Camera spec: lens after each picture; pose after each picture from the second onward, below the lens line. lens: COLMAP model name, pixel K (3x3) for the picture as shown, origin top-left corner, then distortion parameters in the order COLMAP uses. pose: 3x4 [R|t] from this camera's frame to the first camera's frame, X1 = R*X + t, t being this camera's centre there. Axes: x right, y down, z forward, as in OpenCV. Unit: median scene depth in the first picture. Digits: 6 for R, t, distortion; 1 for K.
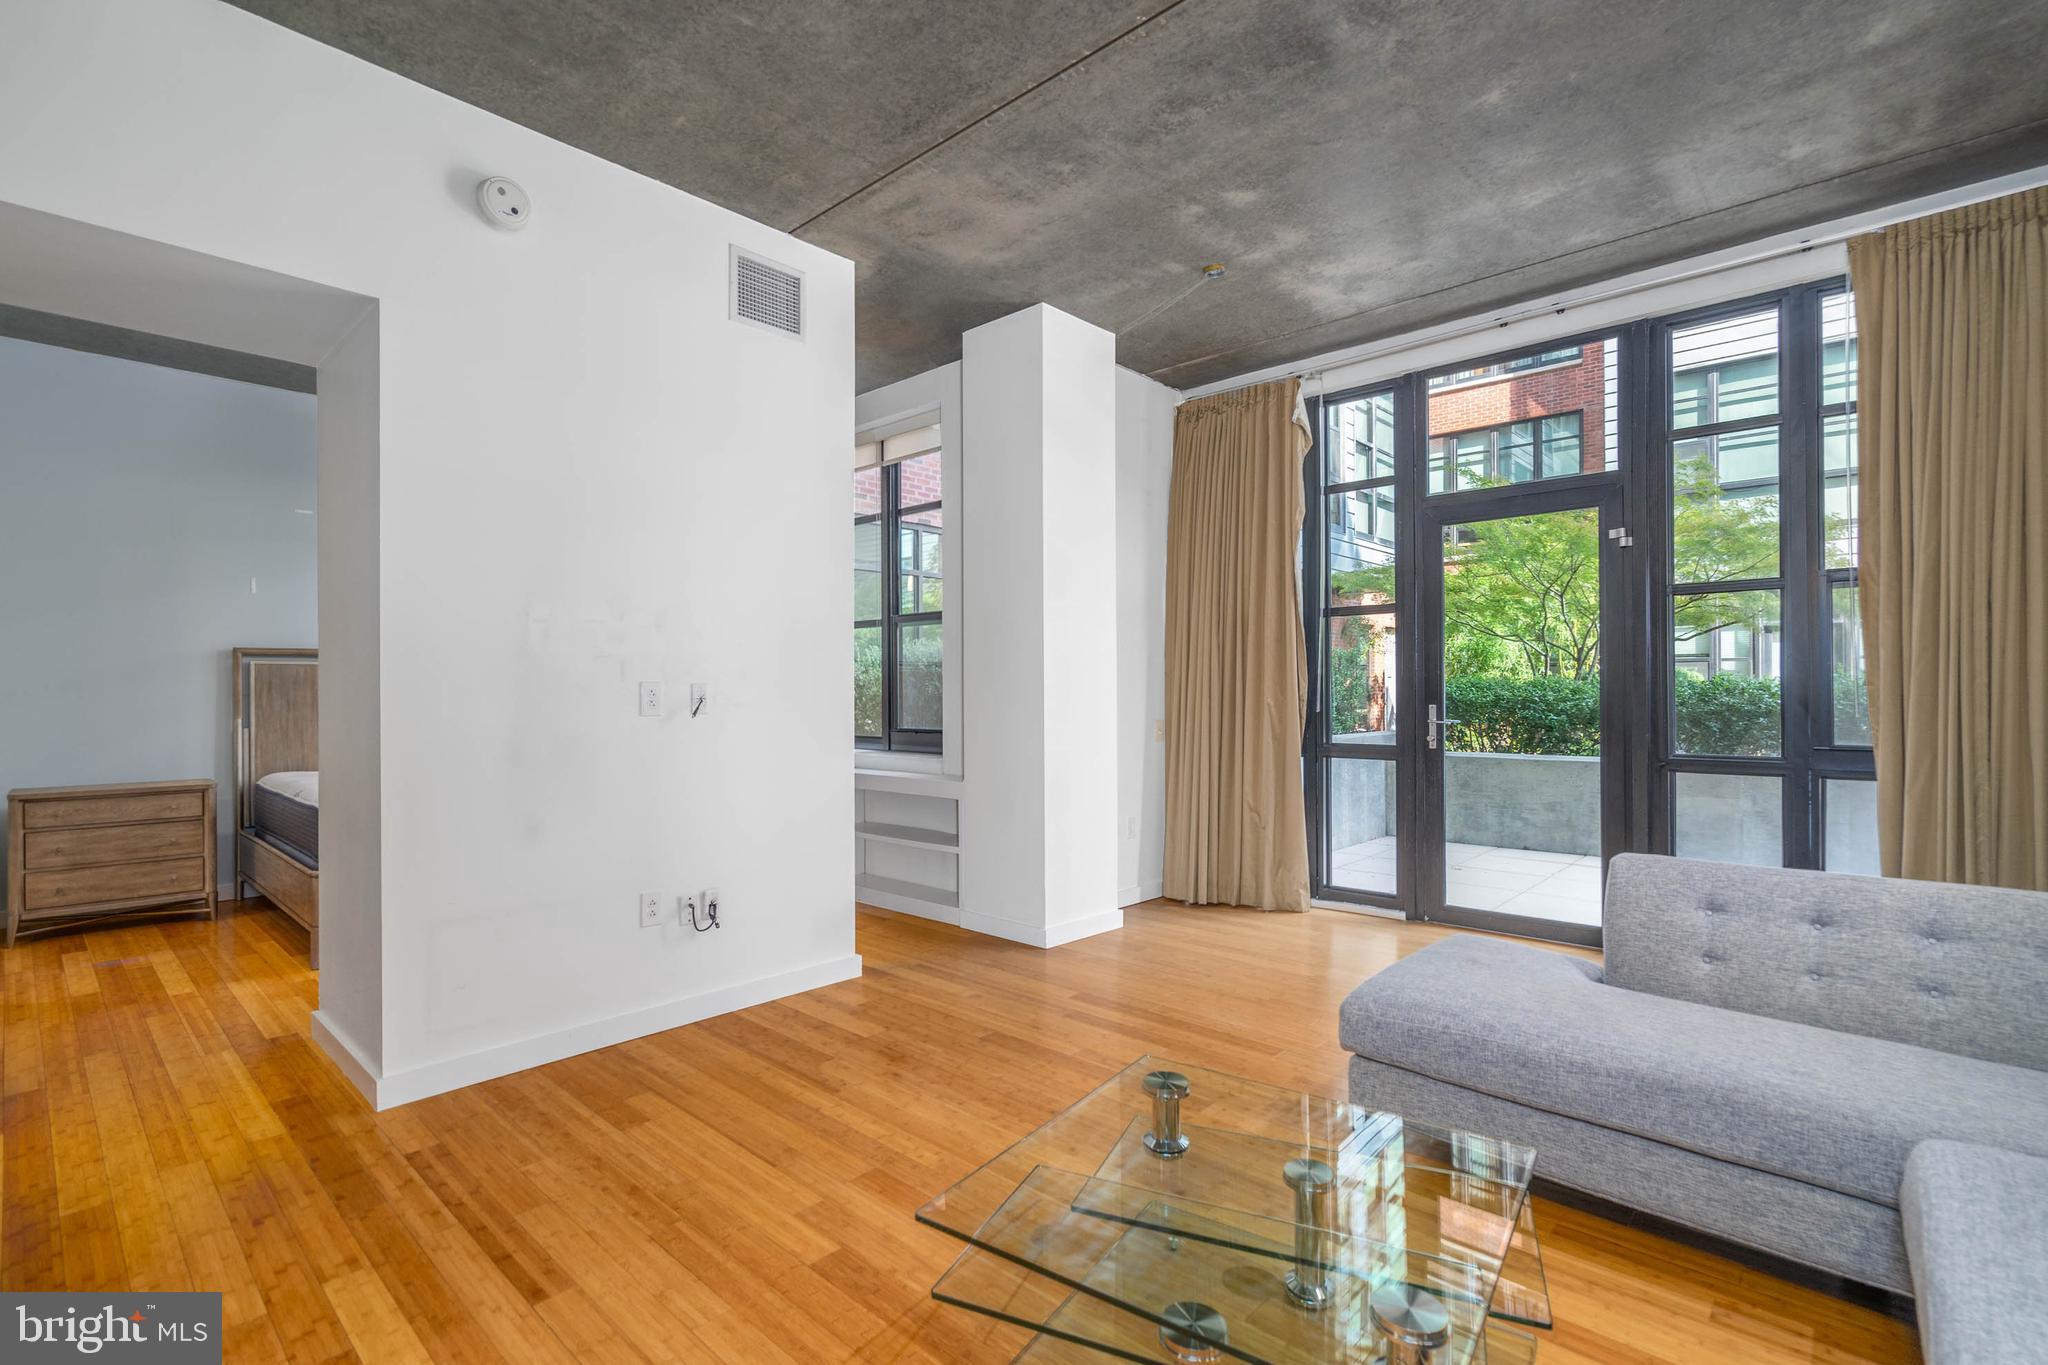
lens RADIAL K [[940.1, 0, 1057.9], [0, 940.1, 692.1], [0, 0, 1]] dist [-0.000372, -0.000876]
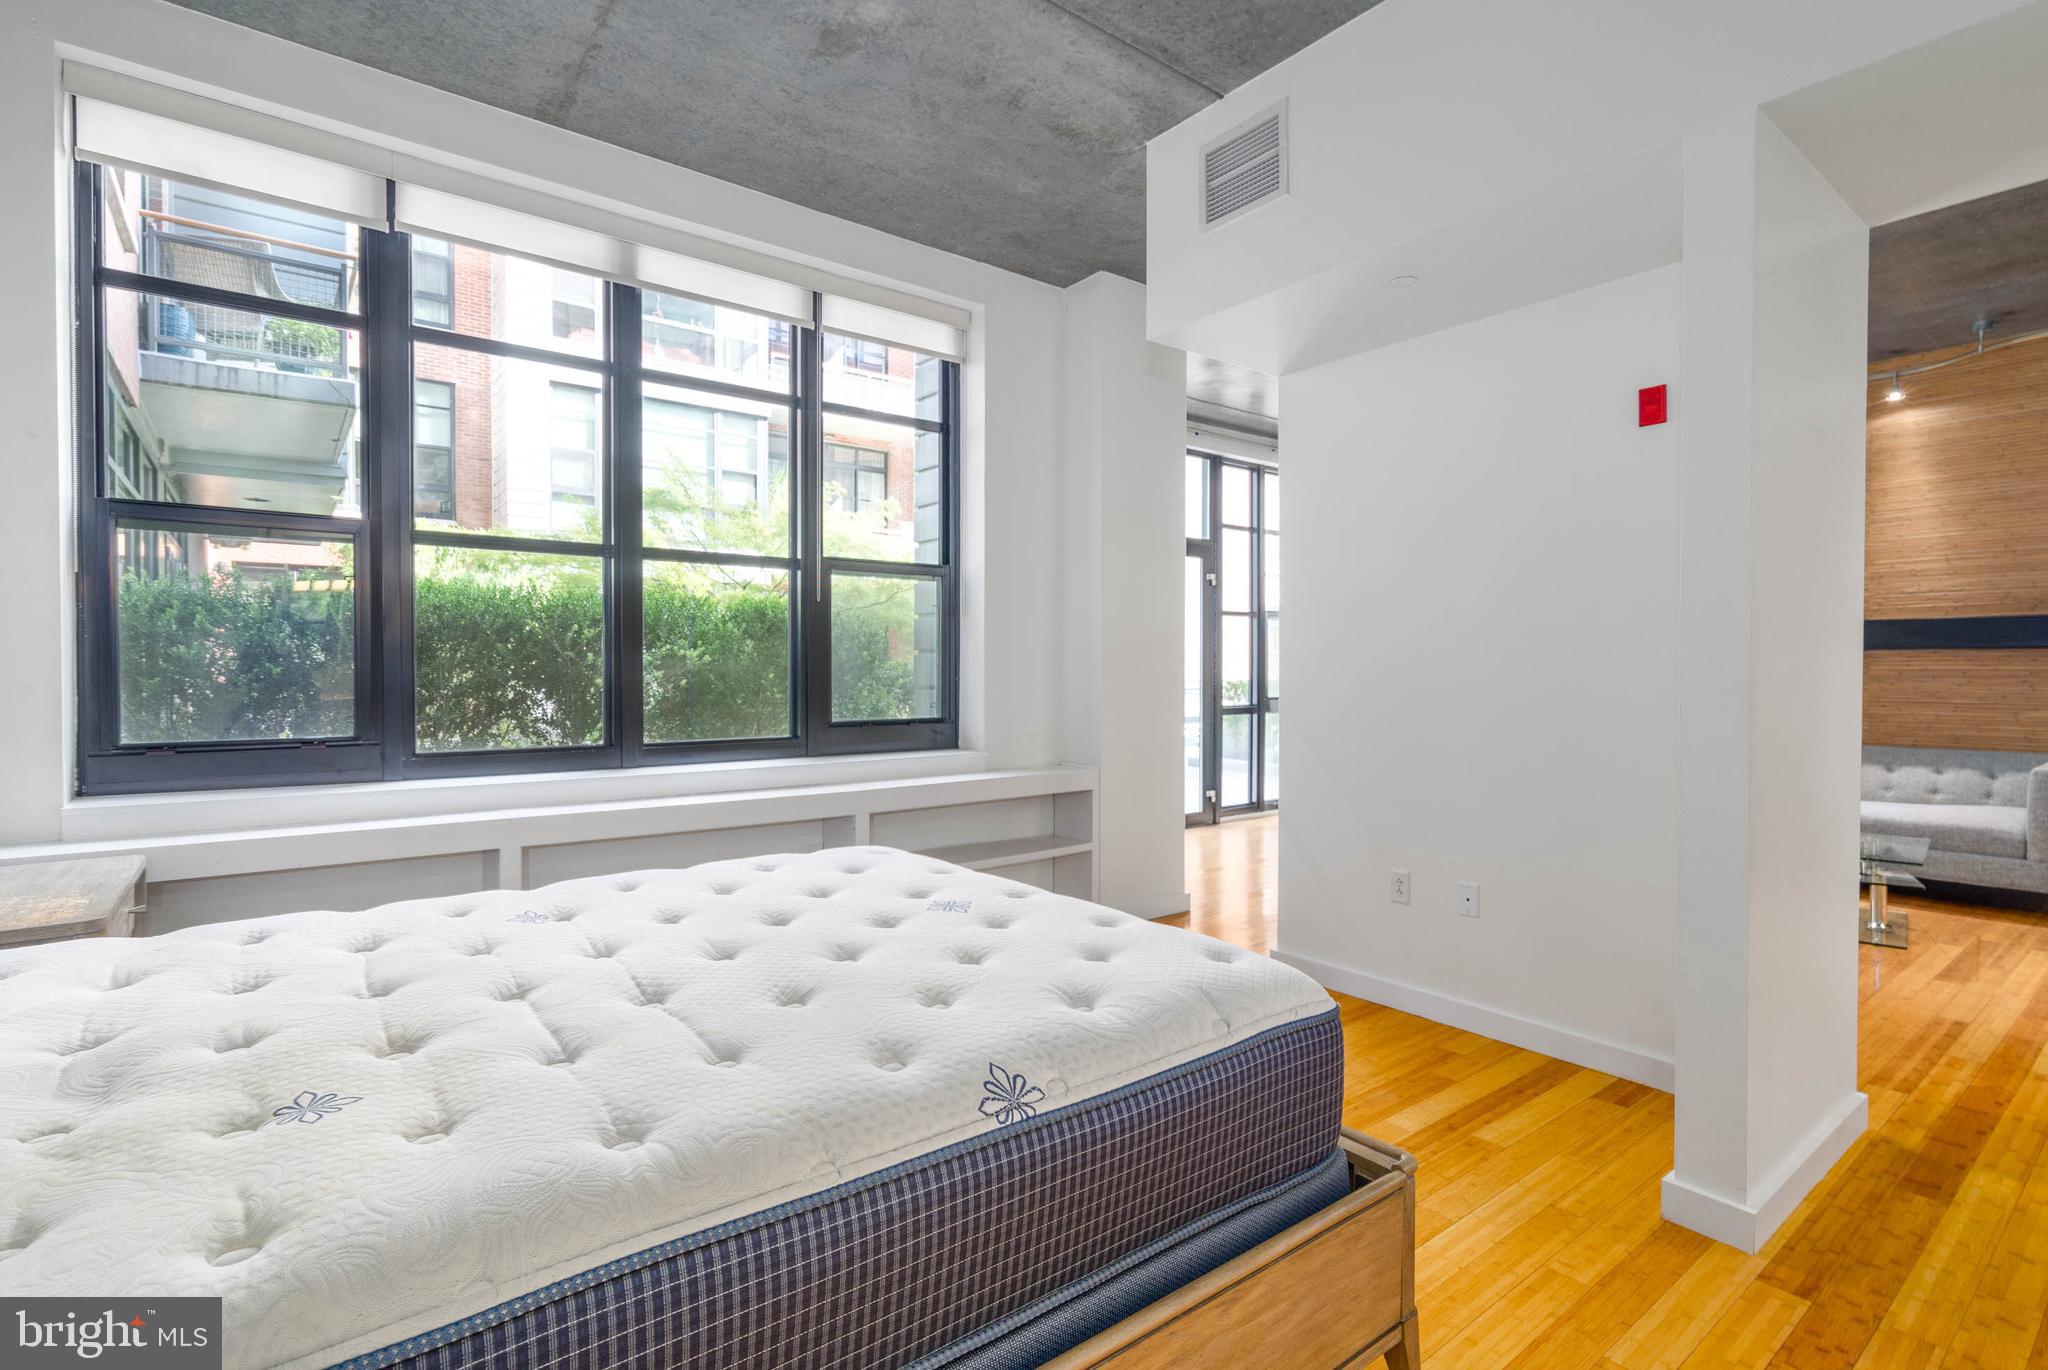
lens RADIAL K [[937.8, 0, 979.4], [0, 937.8, 682.3], [0, 0, 1]] dist [-0.001176, 0.000269]
pose [[0.209708, -0.010817, 0.977704, -1.226267], [-0.002016, 0.999932, 0.011495, 0.003583], [-0.977762, -0.004382, 0.209672, 1.133101]]
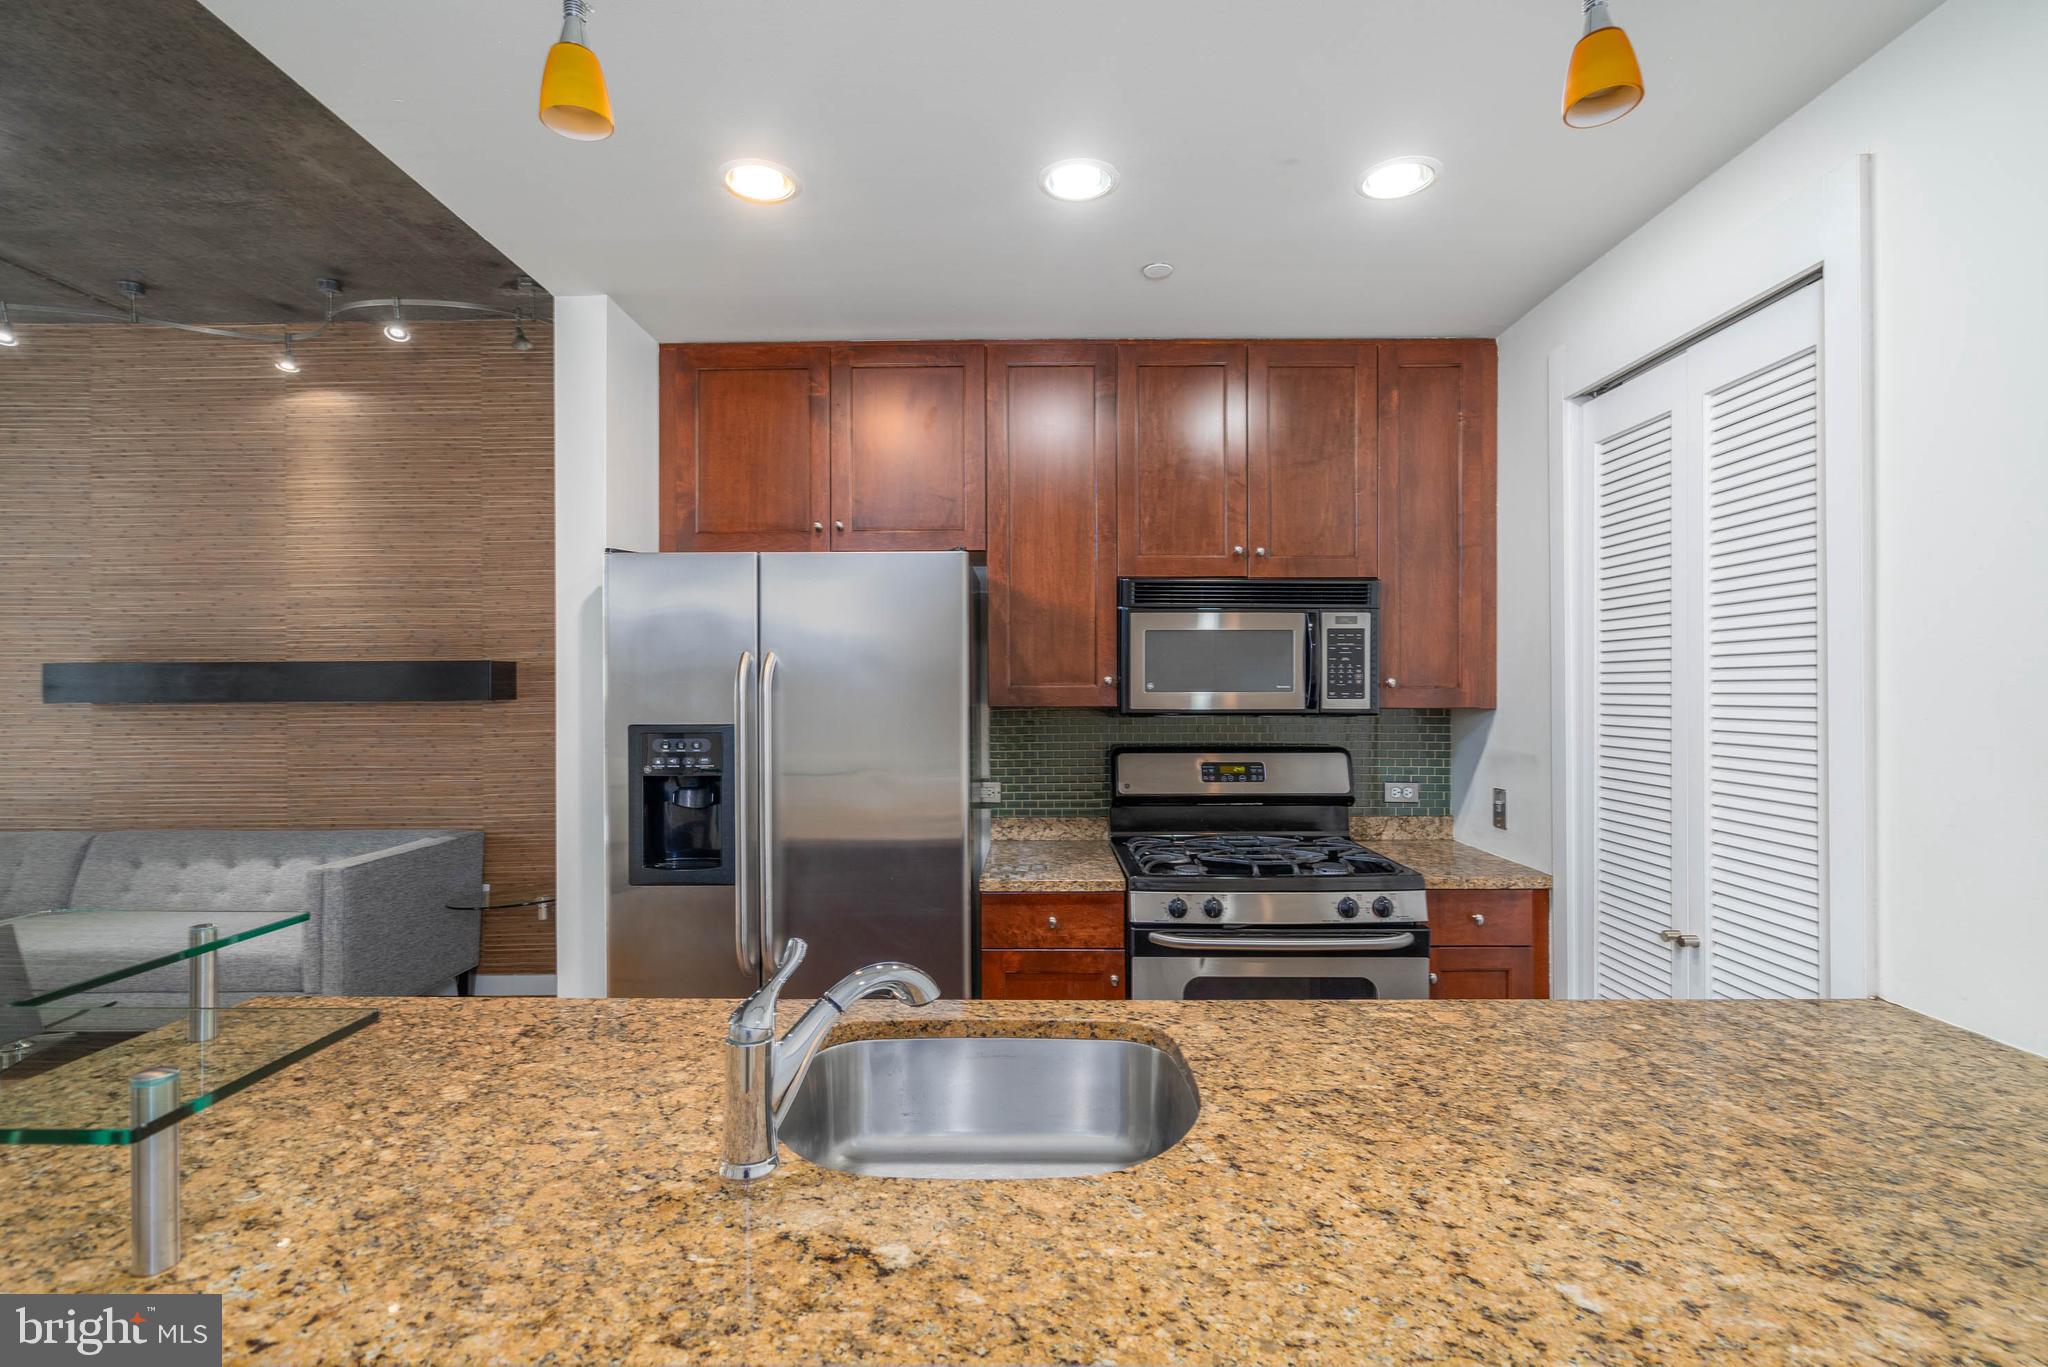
lens RADIAL K [[968.4, 0, 1038.3], [0, 968.4, 685.9], [0, 0, 1]] dist [-0.000455, -0.000237]
pose [[-0.679386, 0.010563, 0.733705, -0.941833], [0.006611, 0.999944, -0.008274, -0.034609], [-0.733752, -0.000771, -0.679417, 0.234823]]
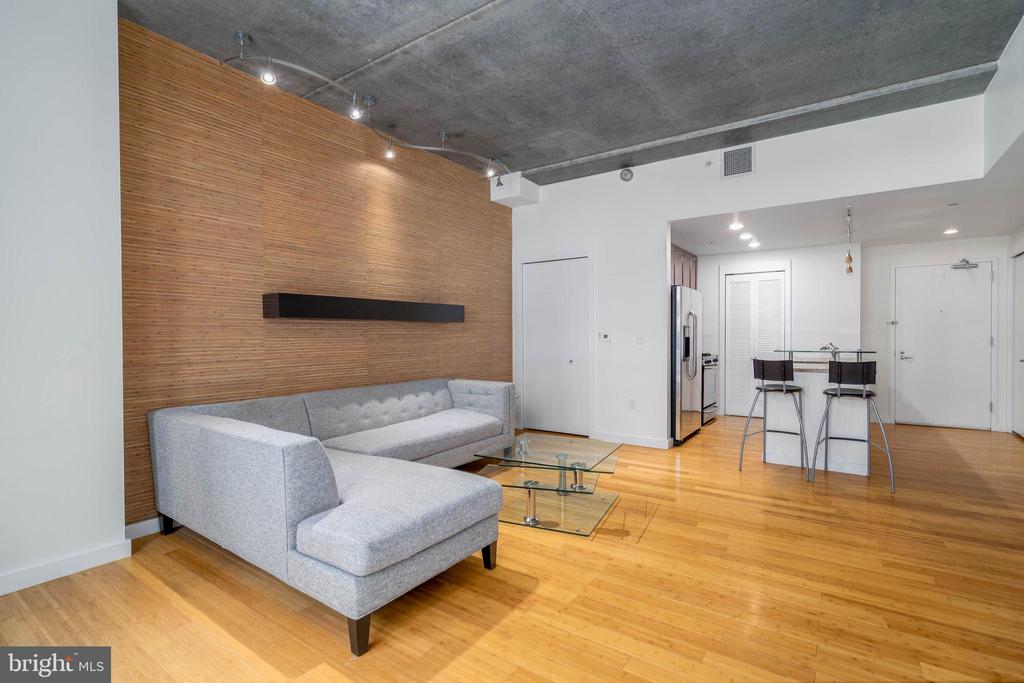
lens RADIAL K [[460.2, 0, 529.4], [0, 460.2, 339.4], [0, 0, 1]] dist [-0.001671, -0.000336]
pose [[-0.989634, 0.011375, -0.143159, 0.235060], [0.010028, 0.999898, 0.010125, 0.003083], [0.143259, 0.008585, -0.989648, 1.173544]]
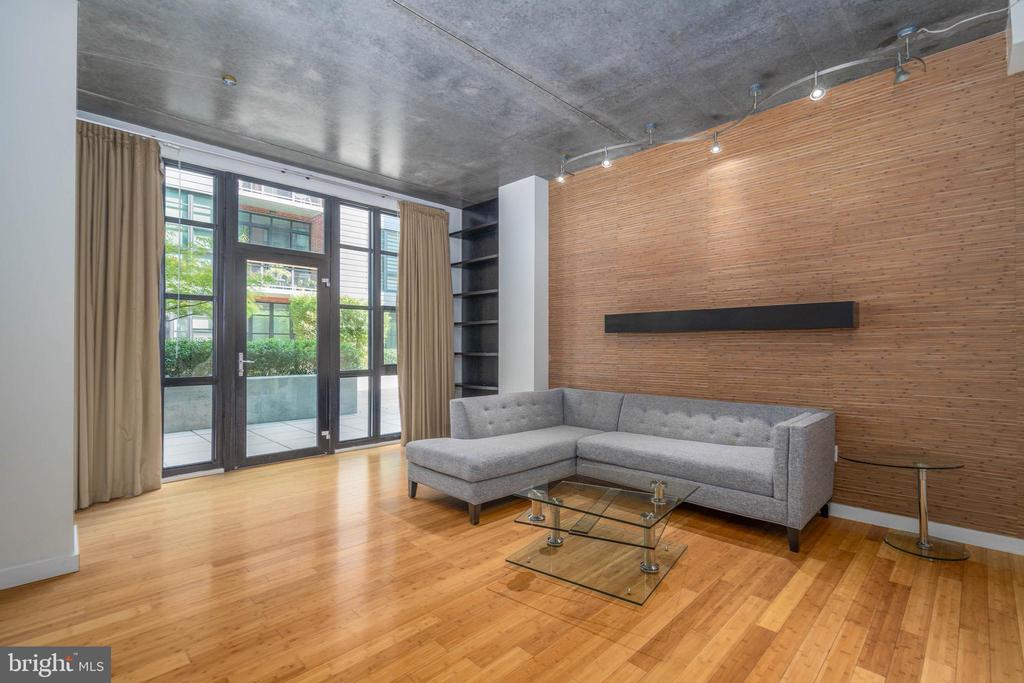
lens RADIAL K [[471.5, 0, 489.9], [0, 471.5, 344.6], [0, 0, 1]] dist [-0.008594, 0.000103]
pose [[0.071781, 0.007043, 0.997396, -0.590015], [-0.000809, 0.999975, -0.007003, 0.003658], [-0.997420, -0.000305, 0.071785, 0.504290]]
